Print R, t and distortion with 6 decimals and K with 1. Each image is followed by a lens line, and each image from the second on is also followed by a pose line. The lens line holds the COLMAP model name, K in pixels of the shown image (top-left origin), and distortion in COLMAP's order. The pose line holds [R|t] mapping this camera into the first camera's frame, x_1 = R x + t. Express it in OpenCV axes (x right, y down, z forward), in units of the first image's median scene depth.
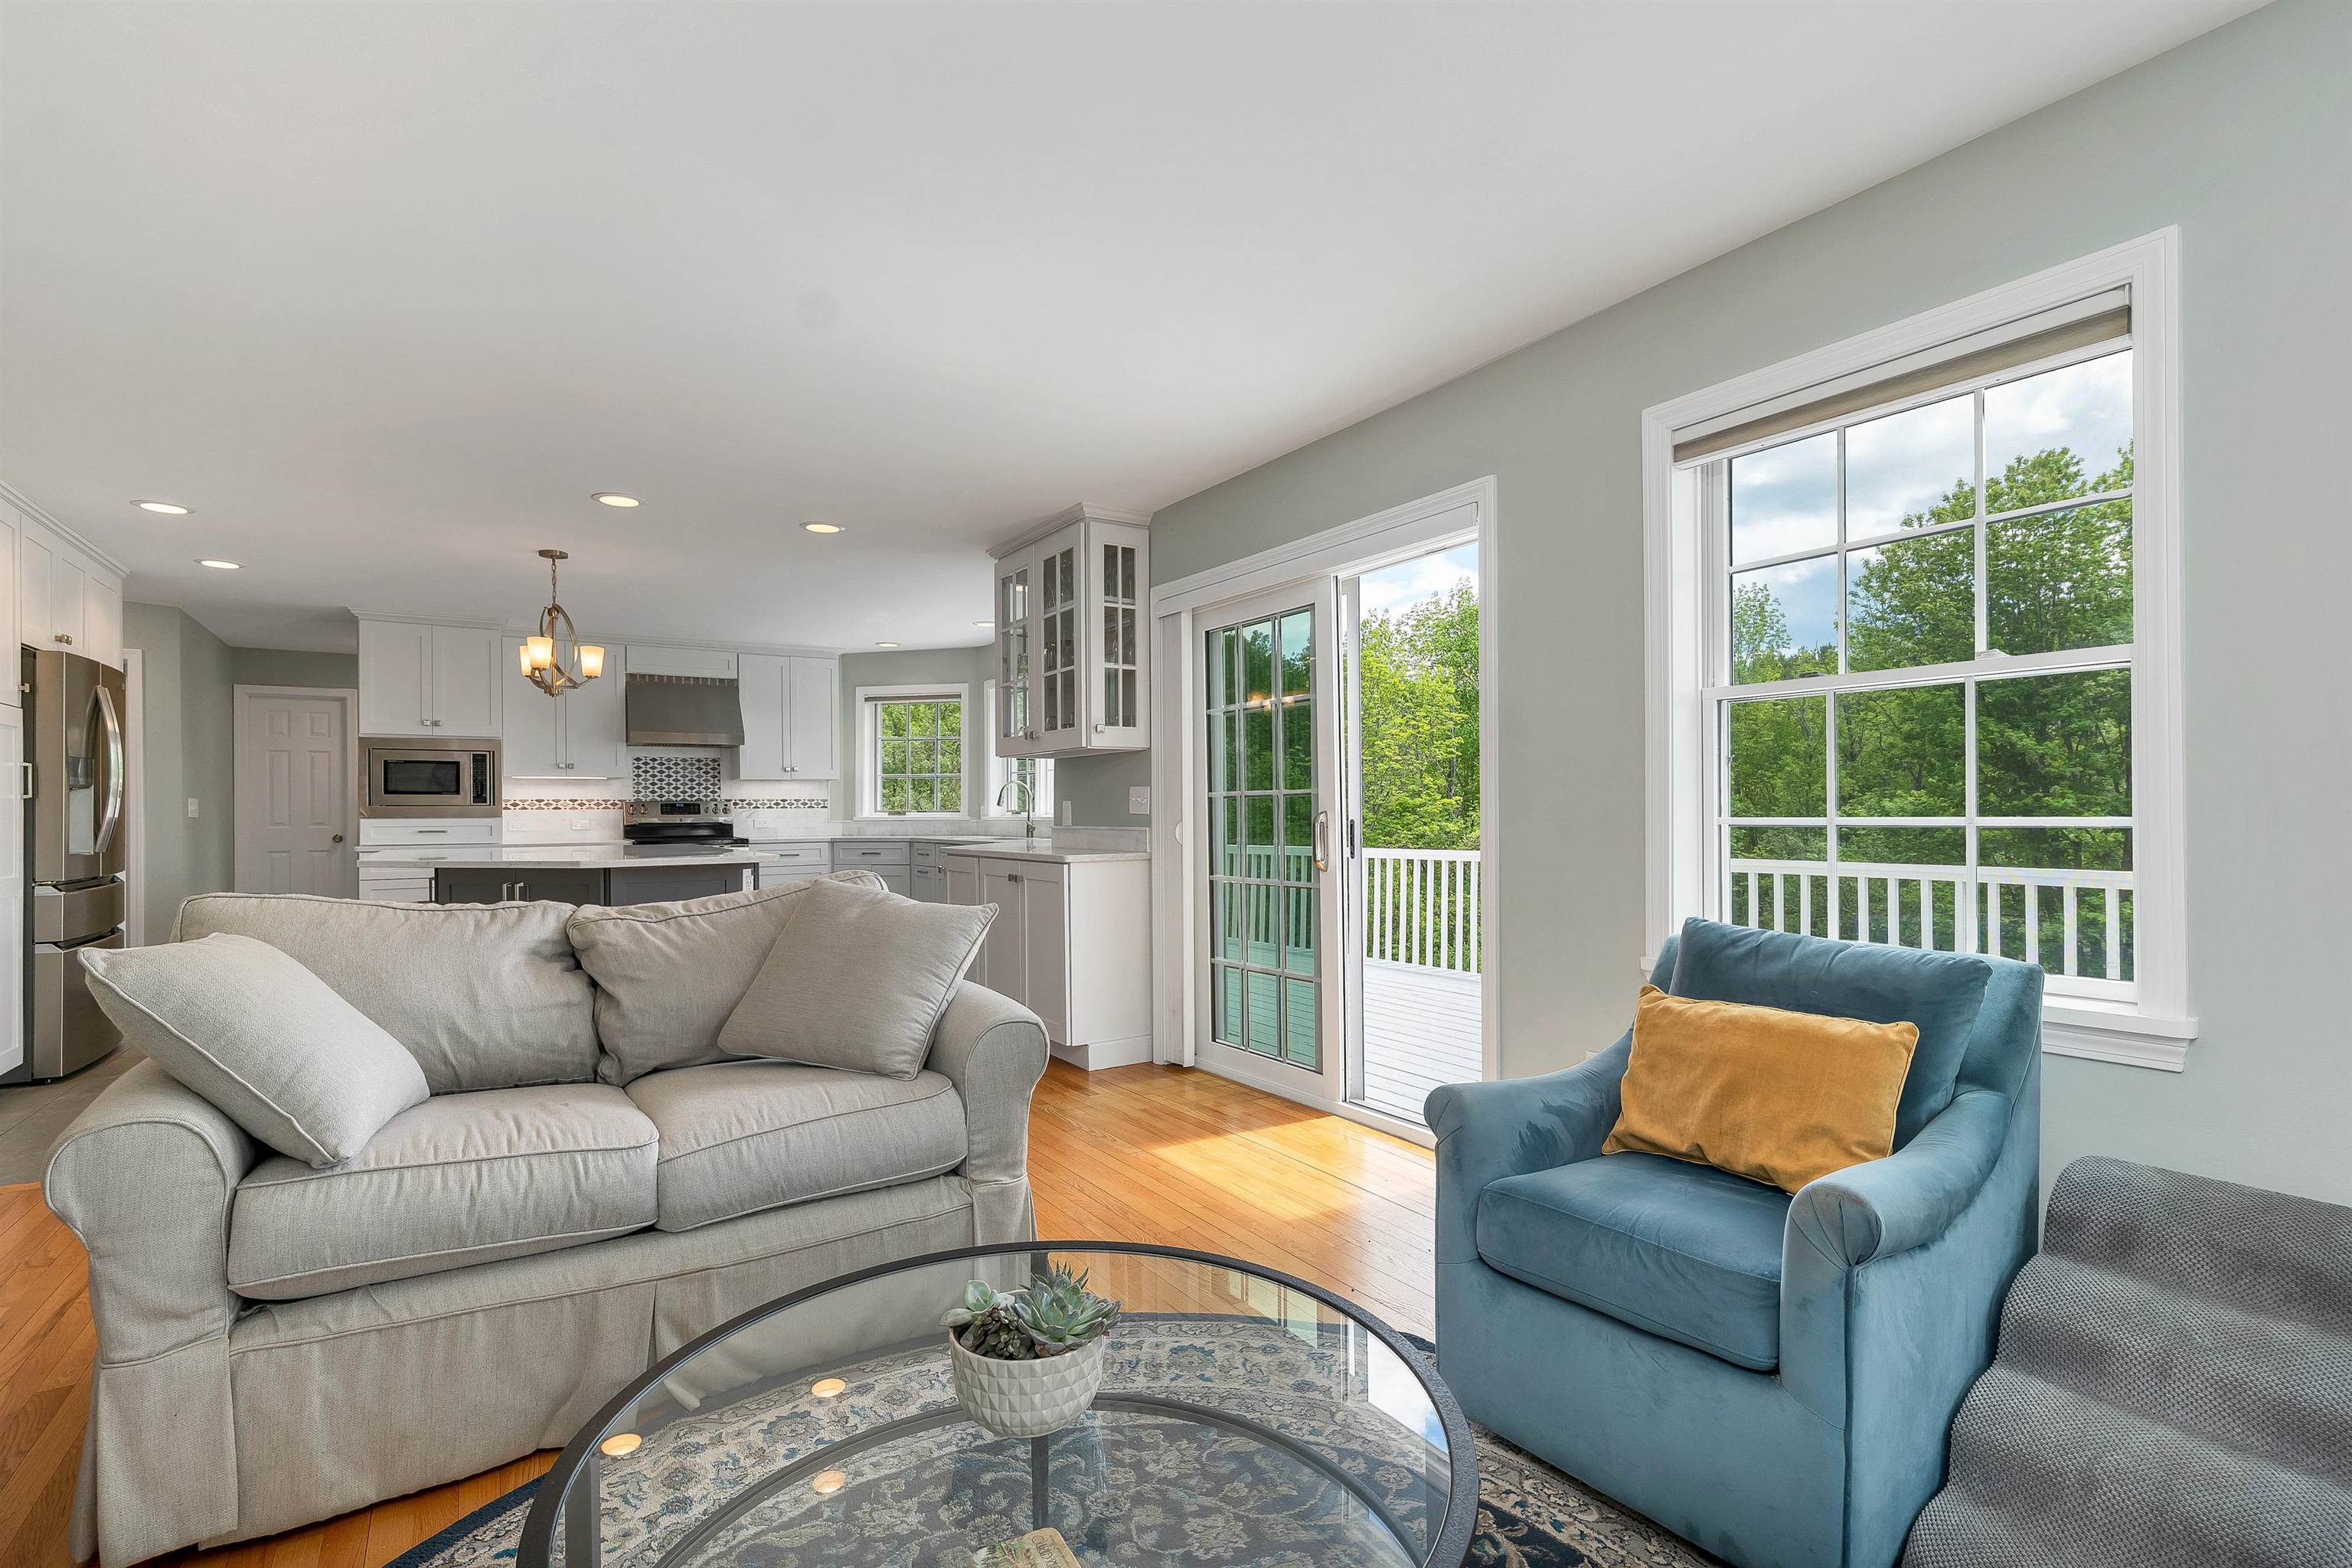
lens RADIAL K [[1074.0, 0, 1179.4], [0, 1074.0, 825.4], [0, 0, 1]] dist [0.002975, 0.001563]
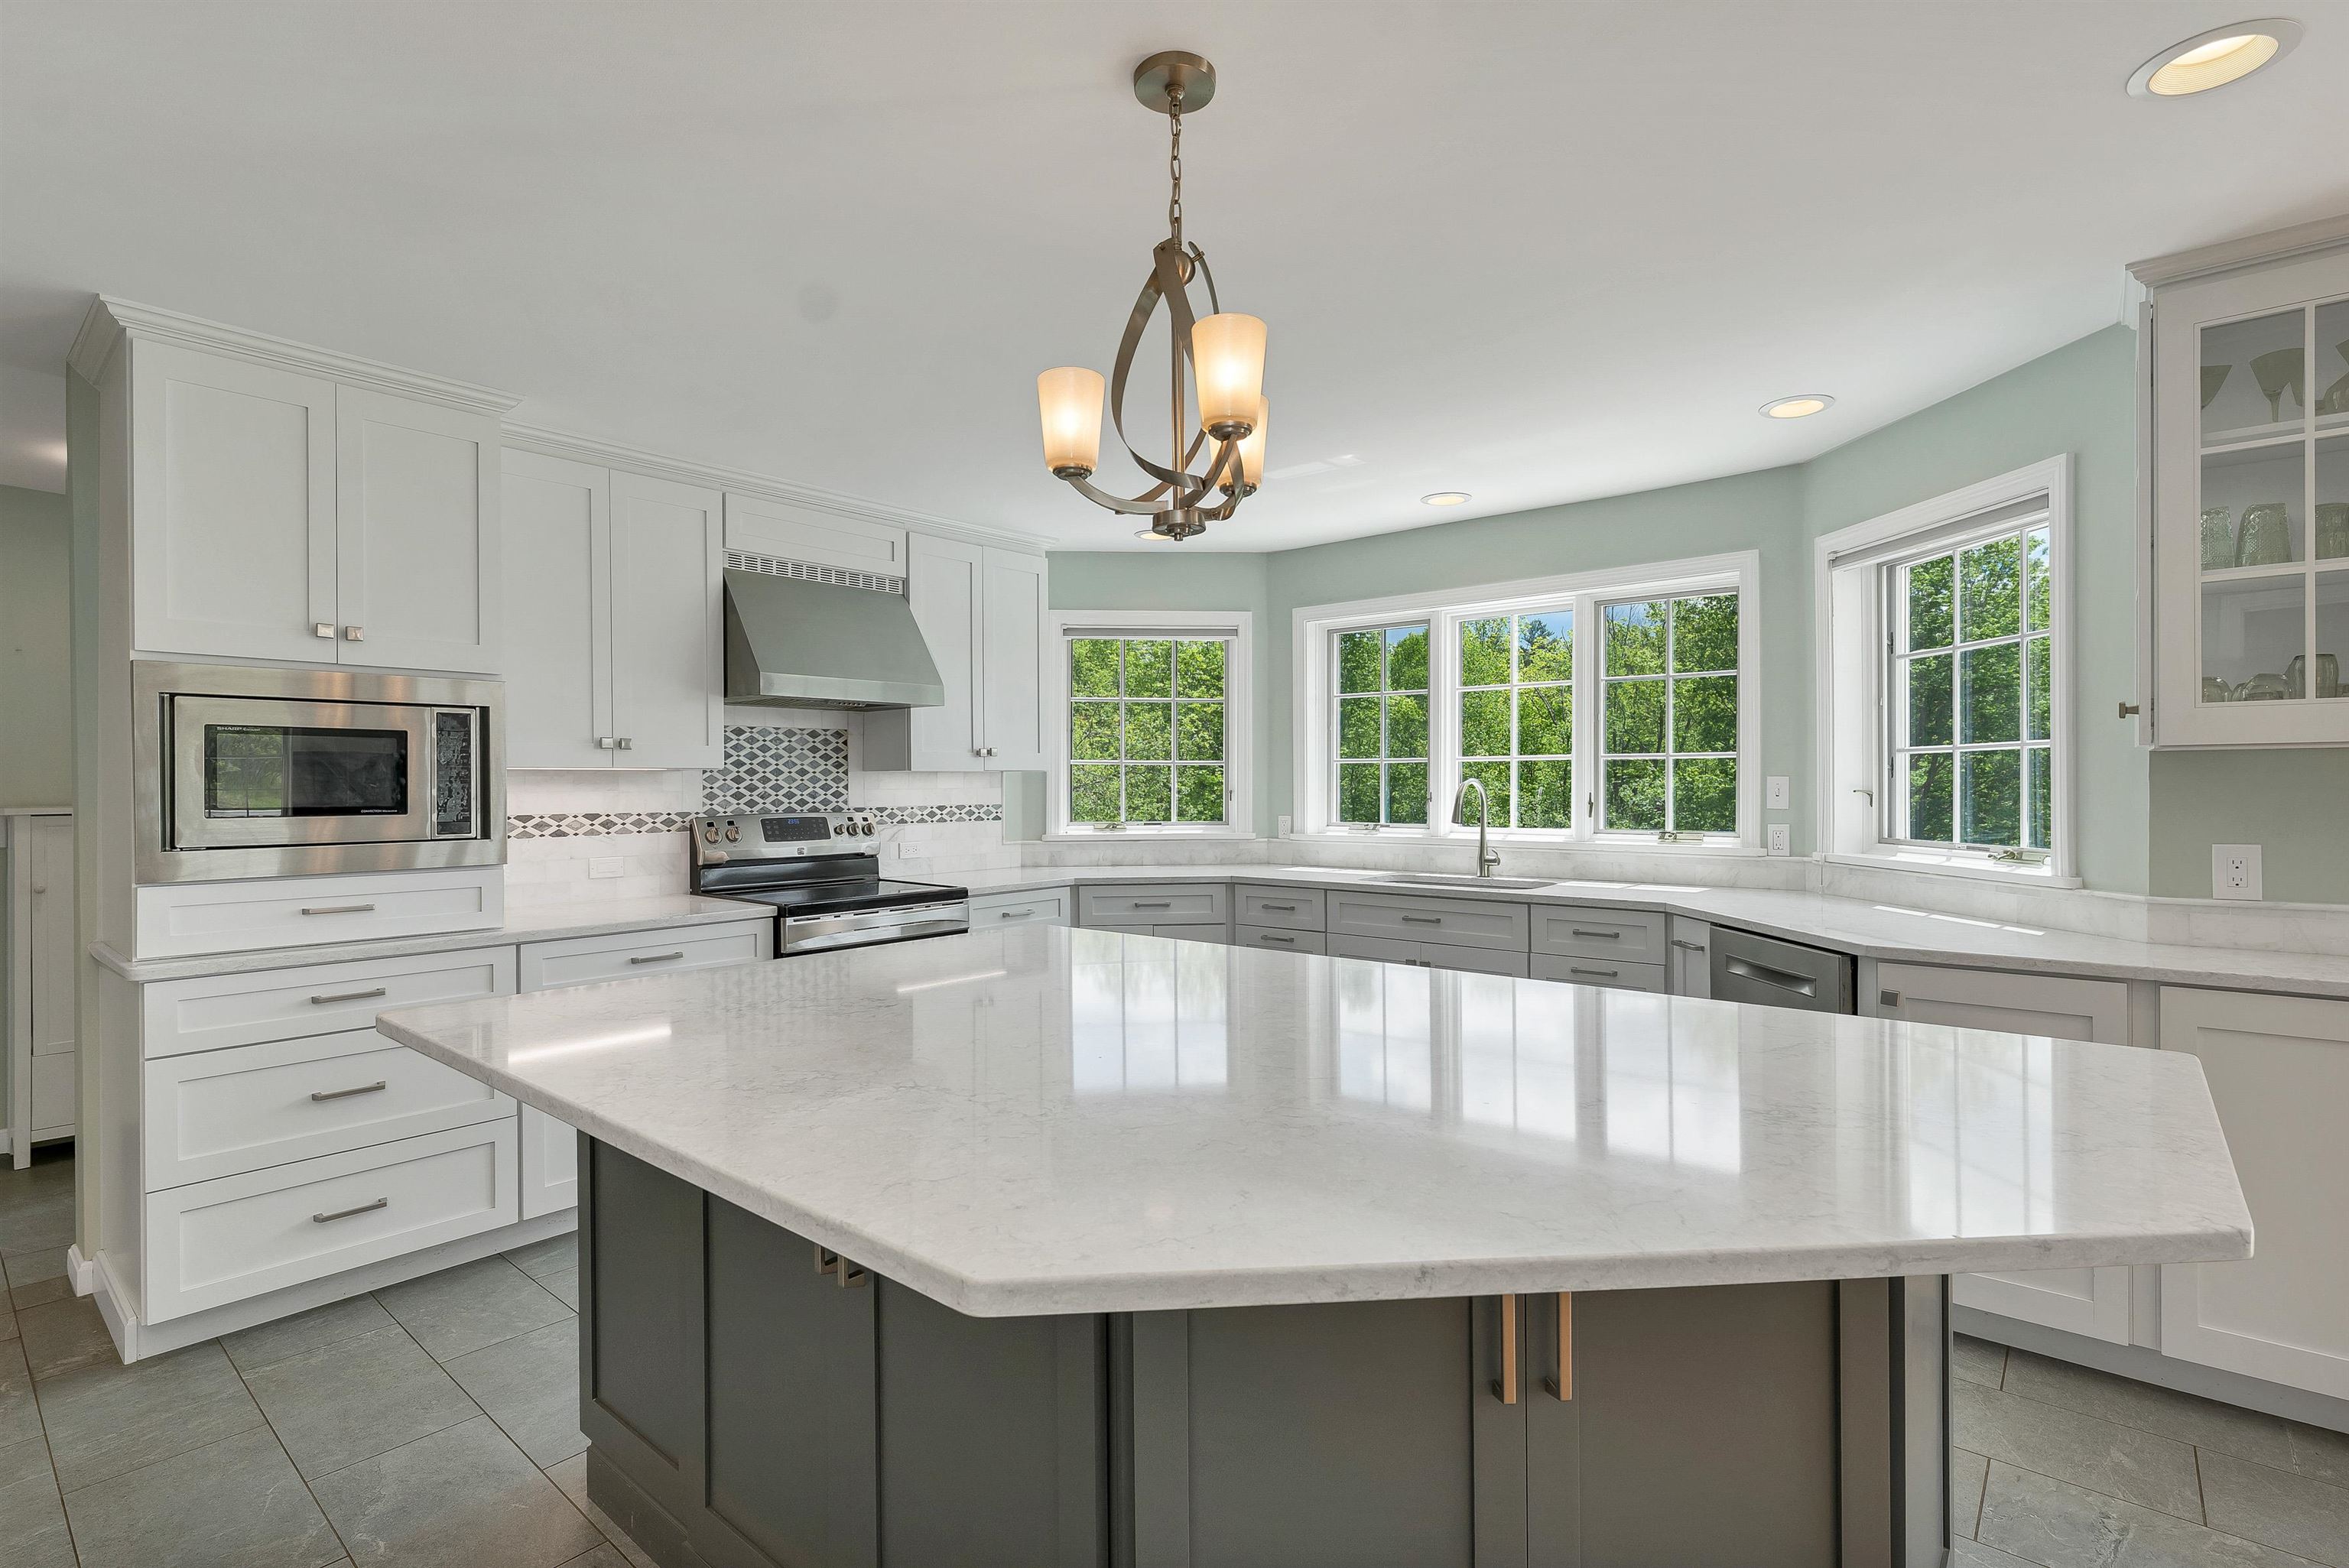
lens RADIAL K [[1070.9, 0, 1155.7], [0, 1070.9, 792.6], [0, 0, 1]] dist [-0.005735, -0.000177]
pose [[0.962121, -0.000158, 0.272621, -0.461174], [0.002056, 0.999976, -0.006675, -0.030324], [-0.272614, 0.006983, 0.962098, 0.491691]]
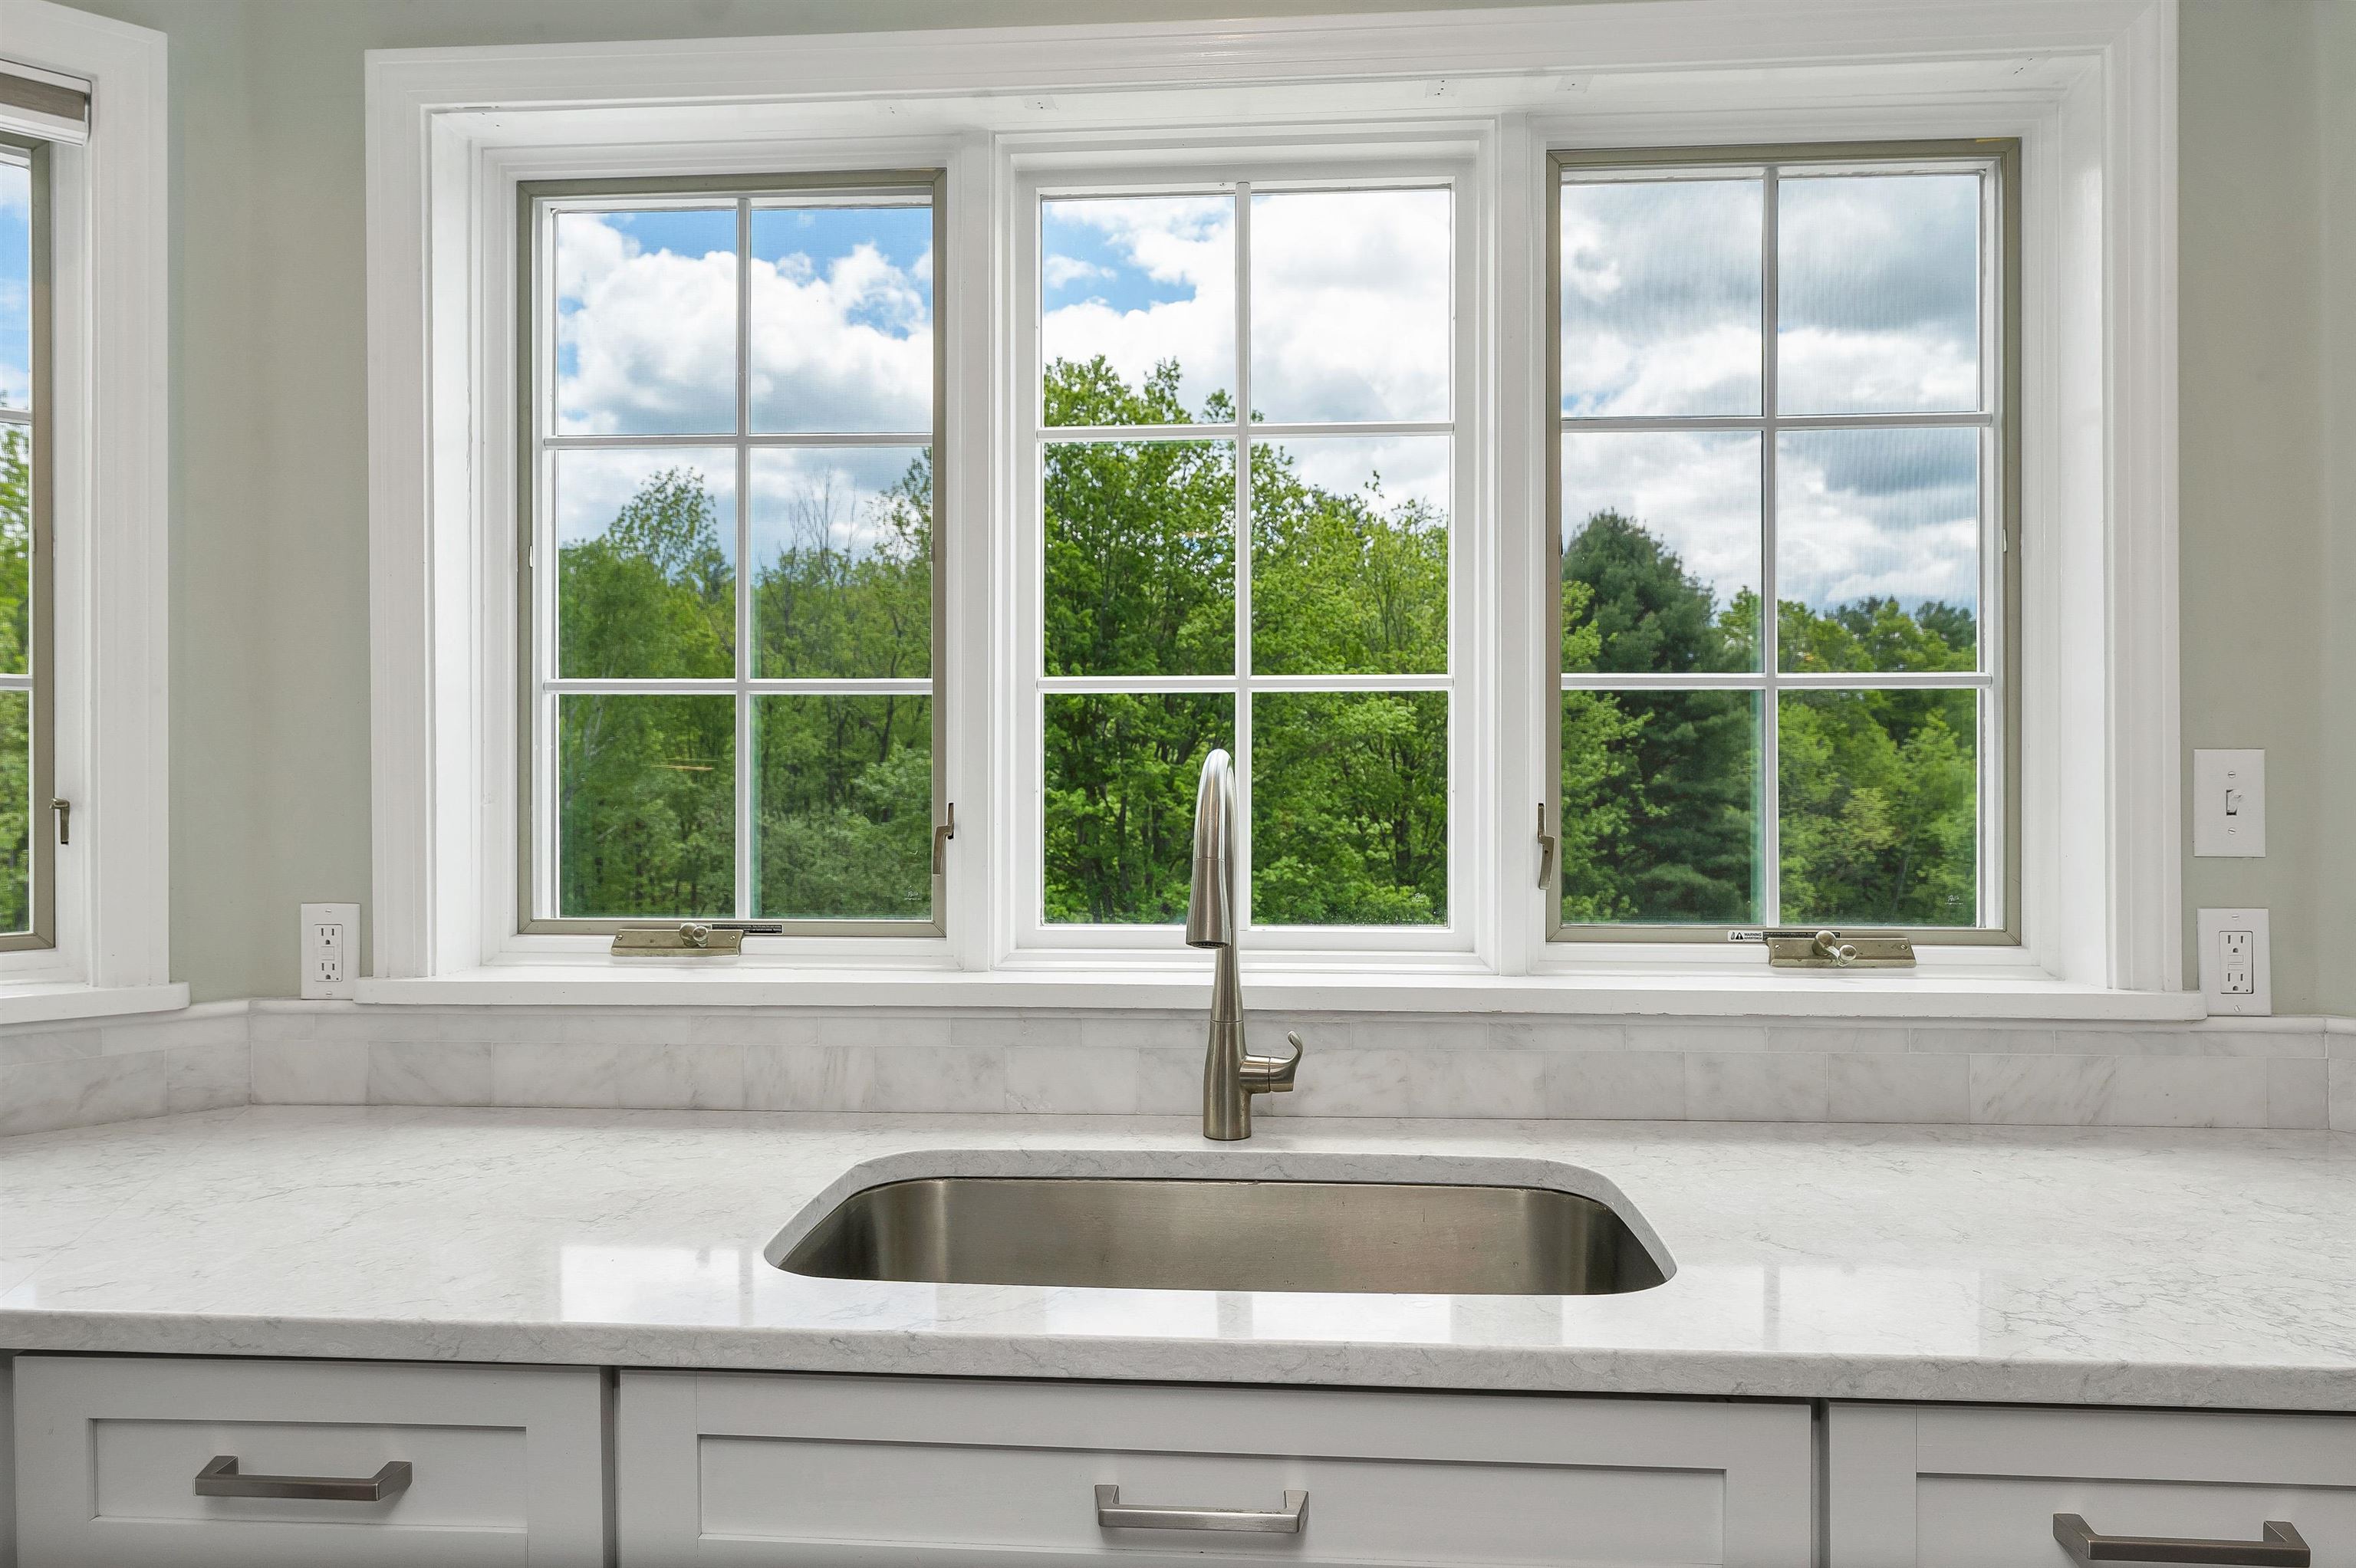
lens RADIAL K [[1495.7, 0, 1171.0], [0, 1495.7, 776.3], [0, 0, 1]] dist [0.000330, -0.002419]
pose [[0.605160, 0.000520, 0.796104, -0.305214], [0.009762, 0.999920, -0.008074, -0.036339], [-0.796044, 0.012657, 0.605106, 0.872813]]
